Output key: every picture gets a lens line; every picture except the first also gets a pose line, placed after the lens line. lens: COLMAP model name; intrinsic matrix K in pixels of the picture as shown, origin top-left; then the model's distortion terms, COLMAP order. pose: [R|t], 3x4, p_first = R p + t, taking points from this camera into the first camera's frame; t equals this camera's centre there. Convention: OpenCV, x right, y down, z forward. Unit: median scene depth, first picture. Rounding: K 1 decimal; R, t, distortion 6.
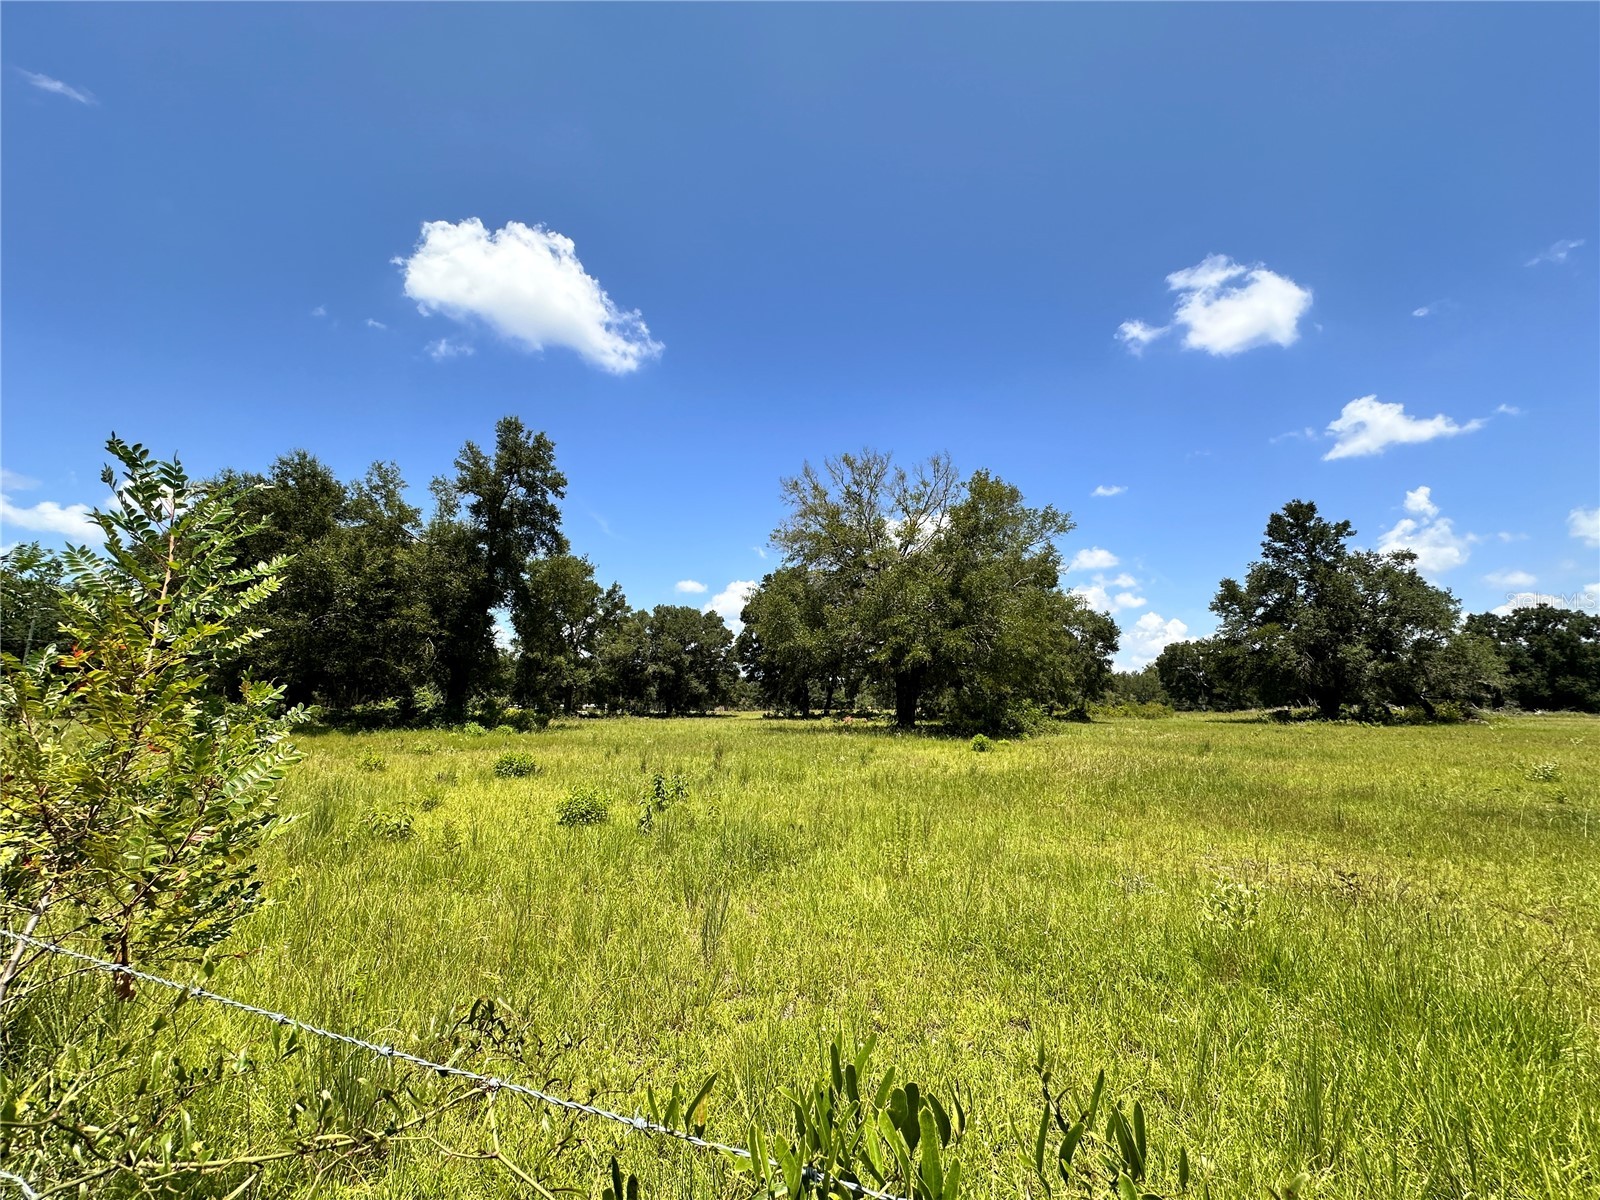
lens RADIAL K [[638.0, 0, 798.2], [0, 638.0, 603.3], [0, 0, 1]] dist [-0.005233, 0.001327]
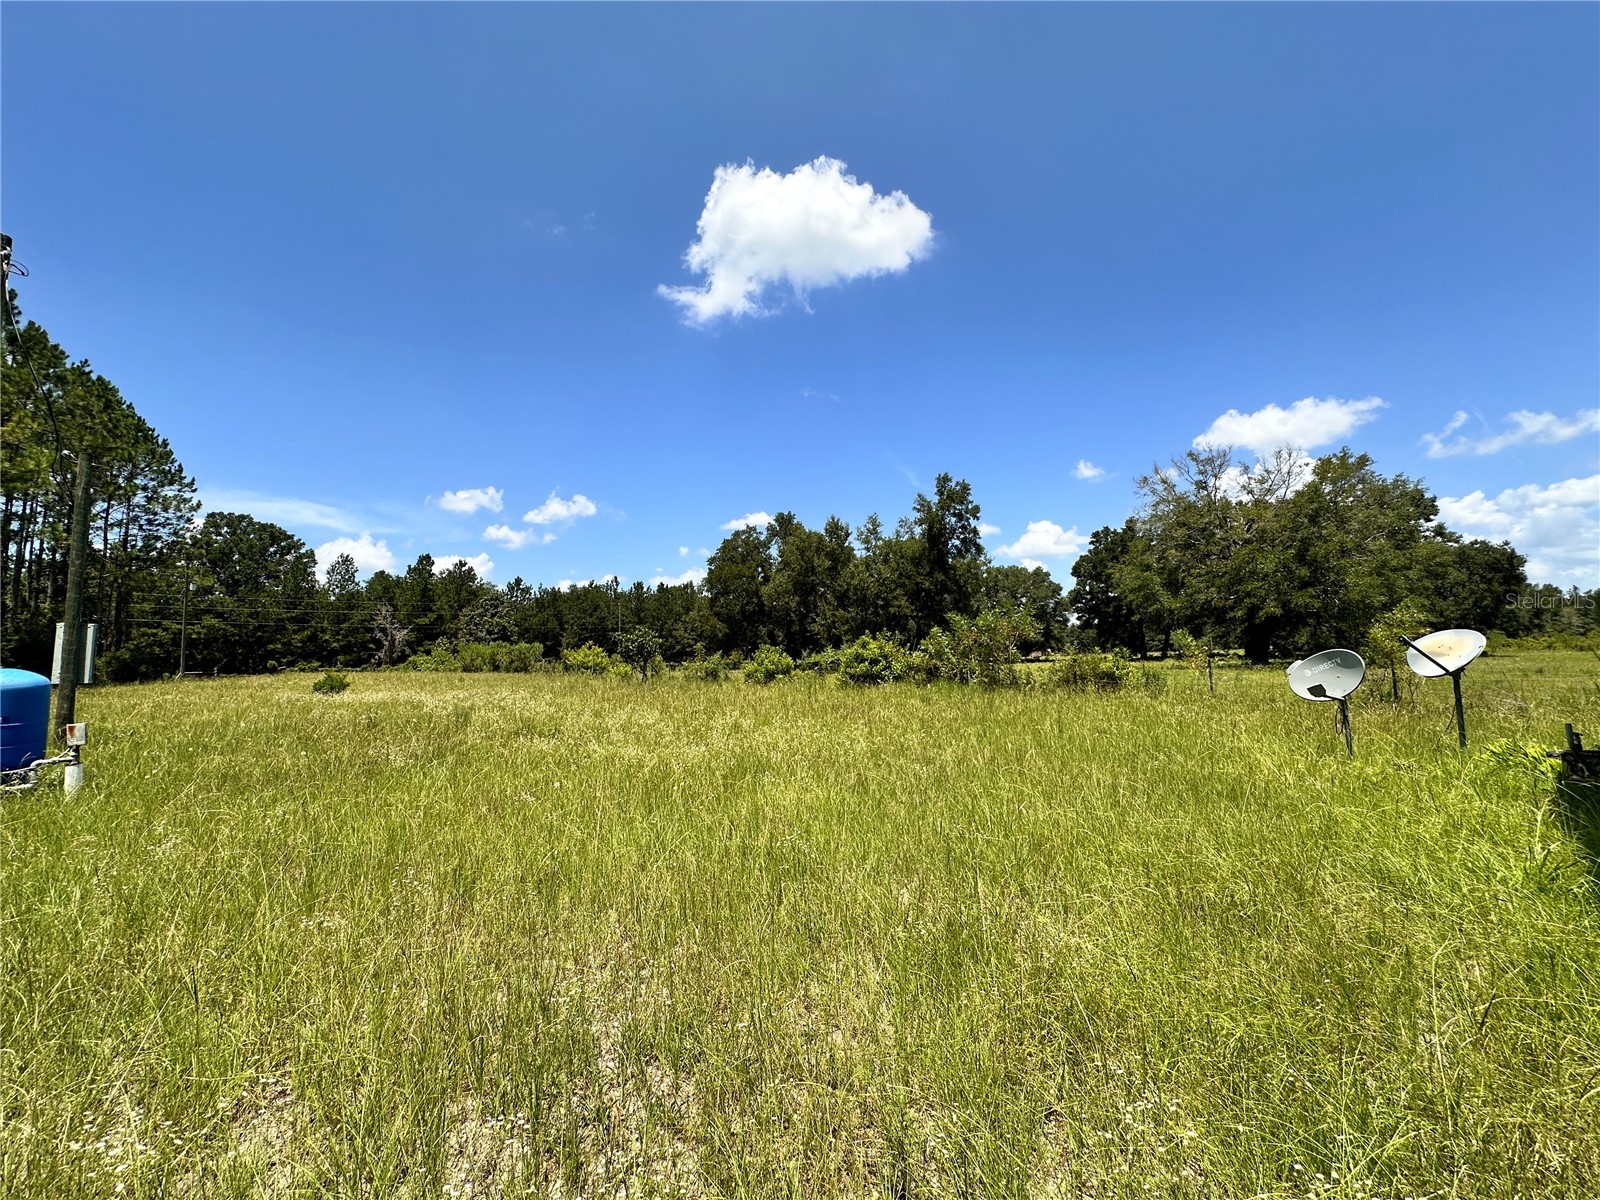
lens RADIAL K [[638.0, 0, 799.6], [0, 638.0, 601.3], [0, 0, 1]] dist [-0.005233, 0.001327]
pose [[0.900024, -0.065884, -0.430832, -0.107651], [0.098997, 0.993574, 0.054869, -0.093830], [0.424449, -0.092034, 0.900762, -0.539183]]
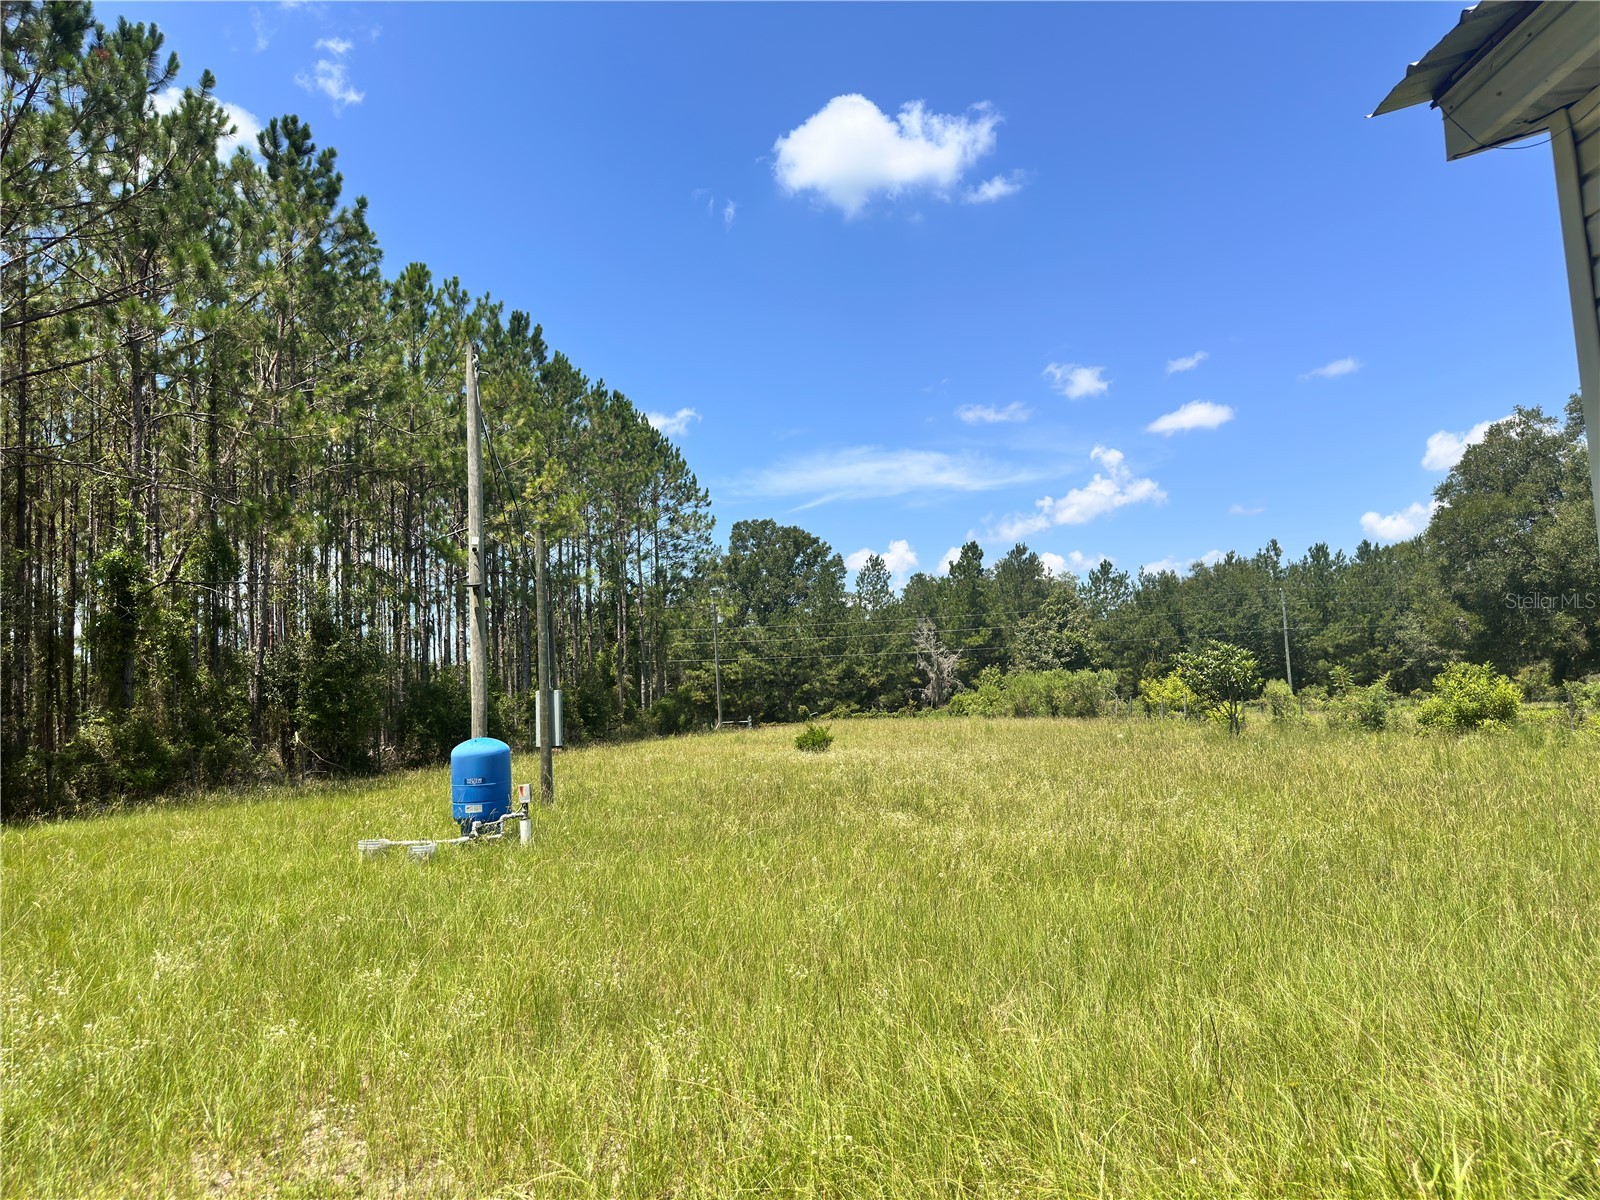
lens RADIAL K [[1108.4, 0, 813.0], [0, 1108.4, 627.8], [0, 0, 1]] dist [0.049262, -0.010816]
pose [[0.399781, -0.098699, -0.911281, 0.016317], [0.200759, 0.979475, -0.018012, -0.094448], [0.894355, -0.175747, 0.411390, -0.521585]]
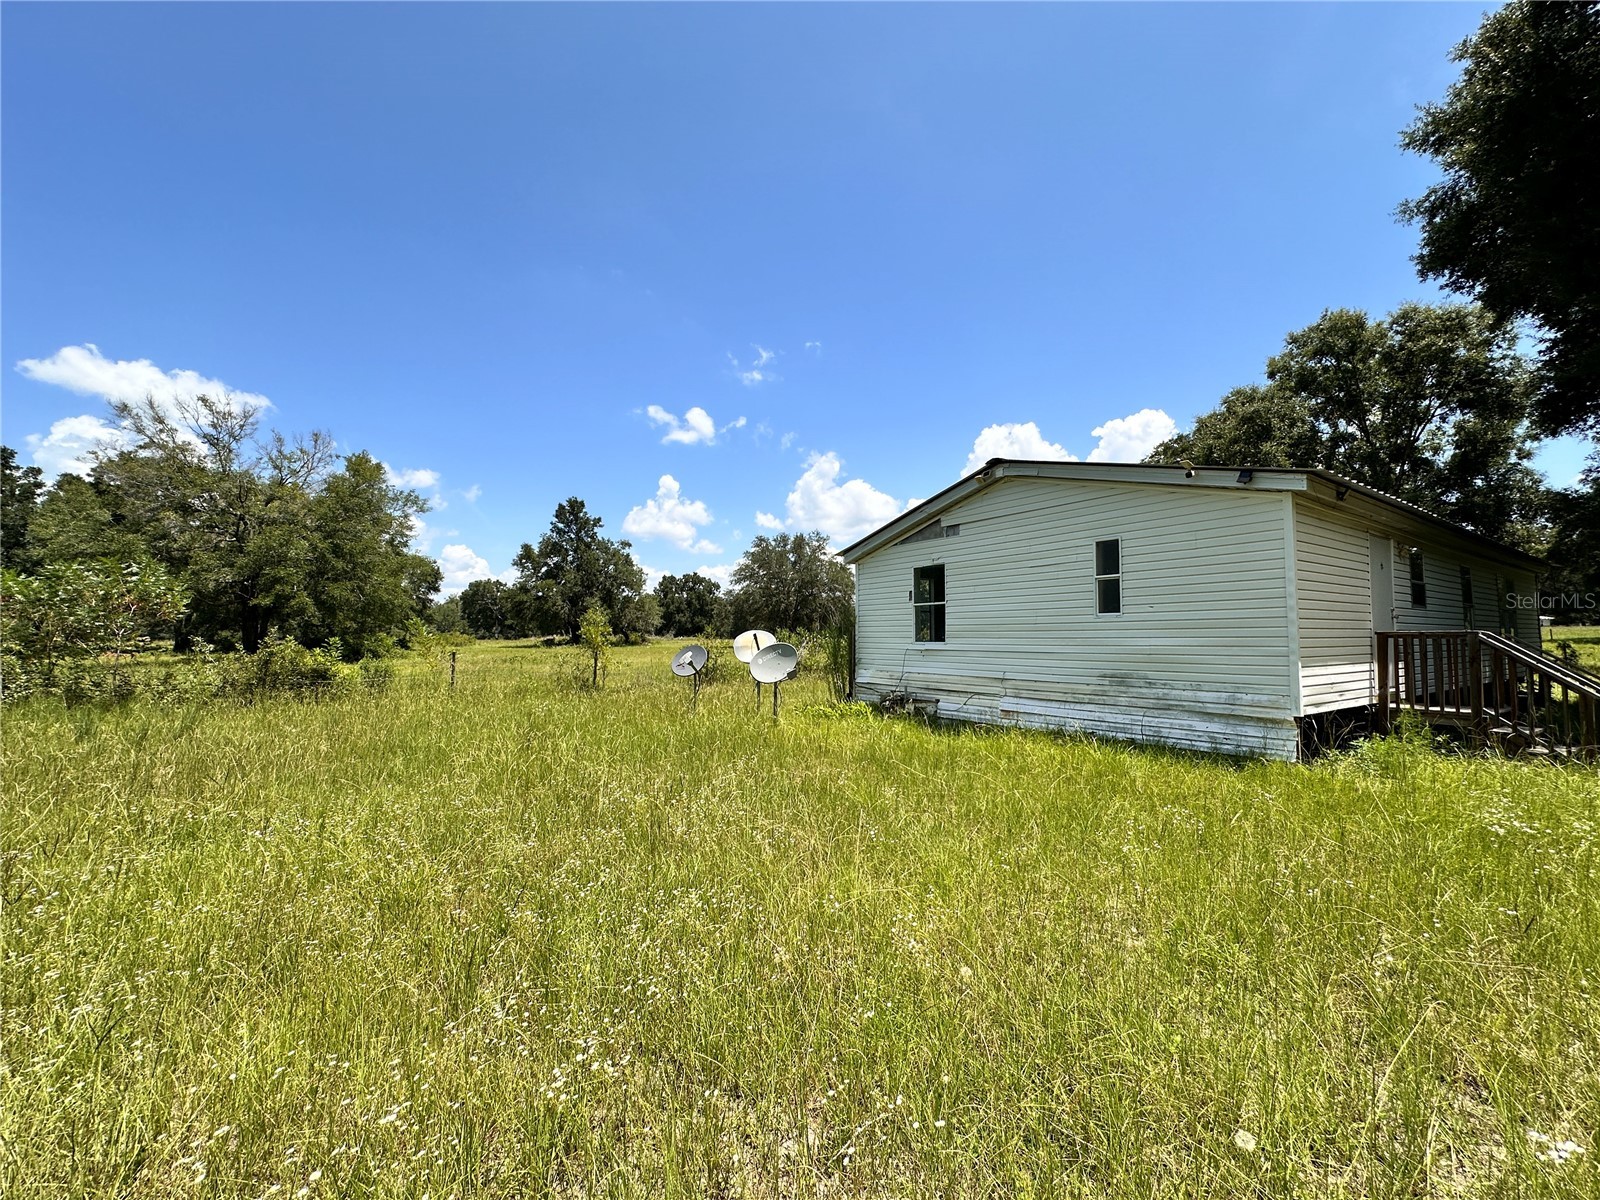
lens RADIAL K [[638.0, 0, 798.5], [0, 638.0, 603.0], [0, 0, 1]] dist [-0.005233, 0.001327]
pose [[0.534374, 0.035100, 0.844519, -0.289268], [-0.128814, 0.990848, 0.040326, -0.075947], [-0.835375, -0.130335, 0.534006, -0.413202]]
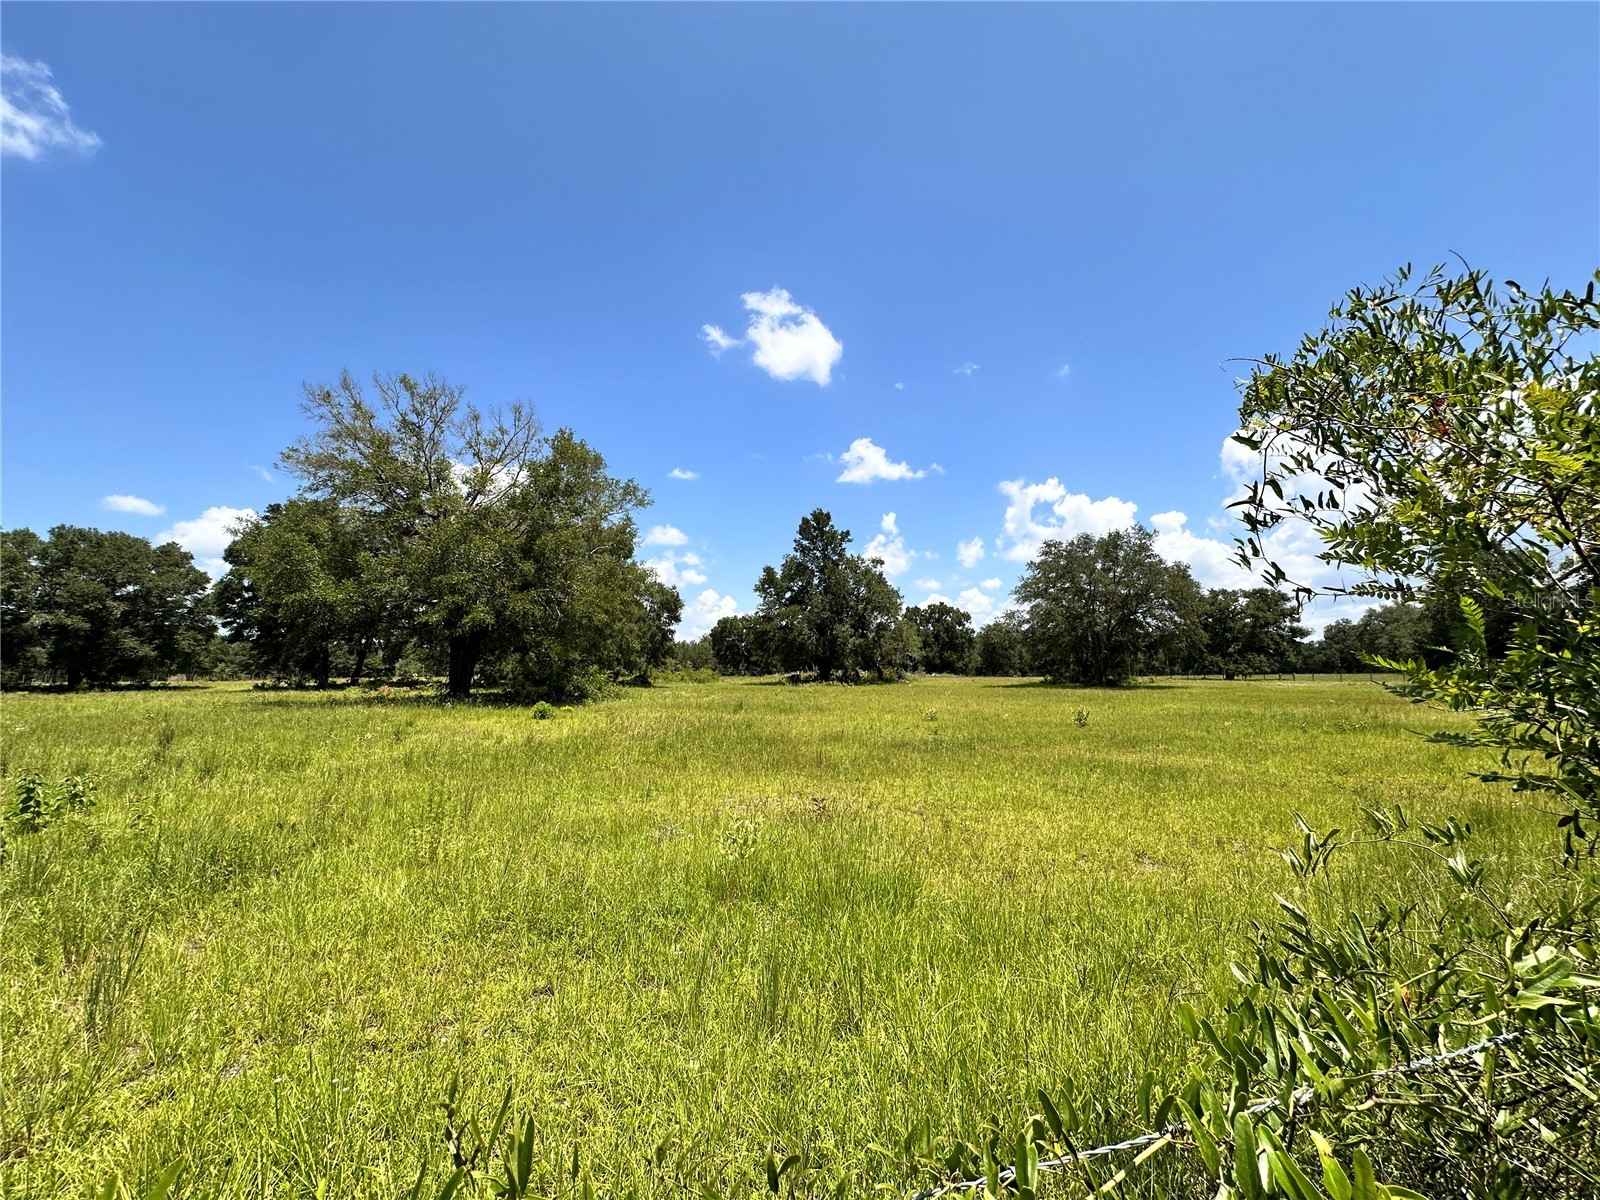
lens RADIAL K [[638.0, 0, 800.3], [0, 638.0, 601.7], [0, 0, 1]] dist [-0.005233, 0.001327]
pose [[0.795913, 0.060295, 0.602401, 0.003230], [-0.090193, 0.995733, 0.019502, -0.000335], [-0.598655, -0.069854, 0.797956, 0.000811]]
